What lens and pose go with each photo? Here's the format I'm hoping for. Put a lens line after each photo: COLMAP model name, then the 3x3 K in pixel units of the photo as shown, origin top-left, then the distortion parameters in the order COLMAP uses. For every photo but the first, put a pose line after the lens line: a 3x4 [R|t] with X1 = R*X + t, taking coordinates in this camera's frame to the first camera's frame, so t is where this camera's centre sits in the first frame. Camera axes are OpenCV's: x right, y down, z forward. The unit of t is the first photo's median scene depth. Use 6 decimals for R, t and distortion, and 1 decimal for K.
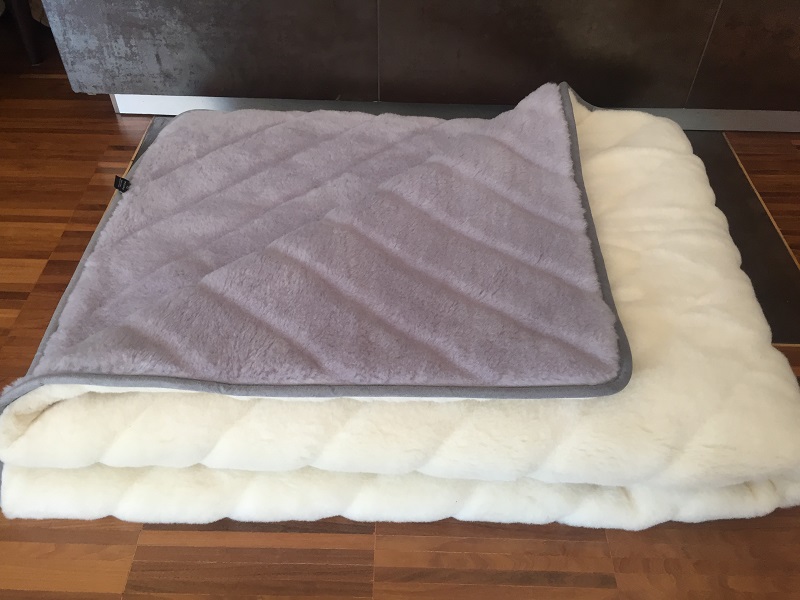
lens RADIAL K [[678.9, 0, 400.0], [0, 678.9, 300.0], [0, 0, 1]] dist [-0.002752, -0.009106]
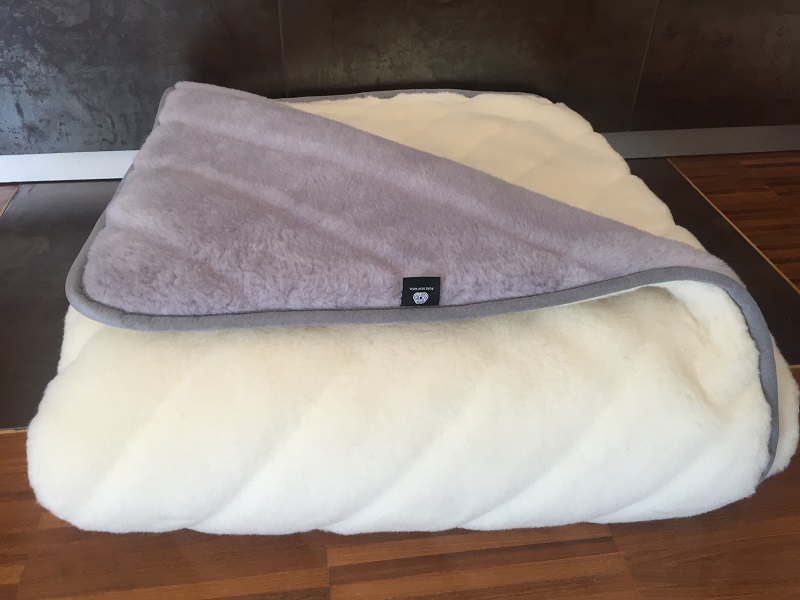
lens RADIAL K [[678.9, 0, 400.0], [0, 678.9, 300.0], [0, 0, 1]] dist [-0.002752, -0.009106]
pose [[0.988944, -0.079344, 0.125278, -0.016089], [0.097255, 0.984783, -0.144026, 0.042468], [-0.111944, 0.154617, 0.981612, 0.168222]]
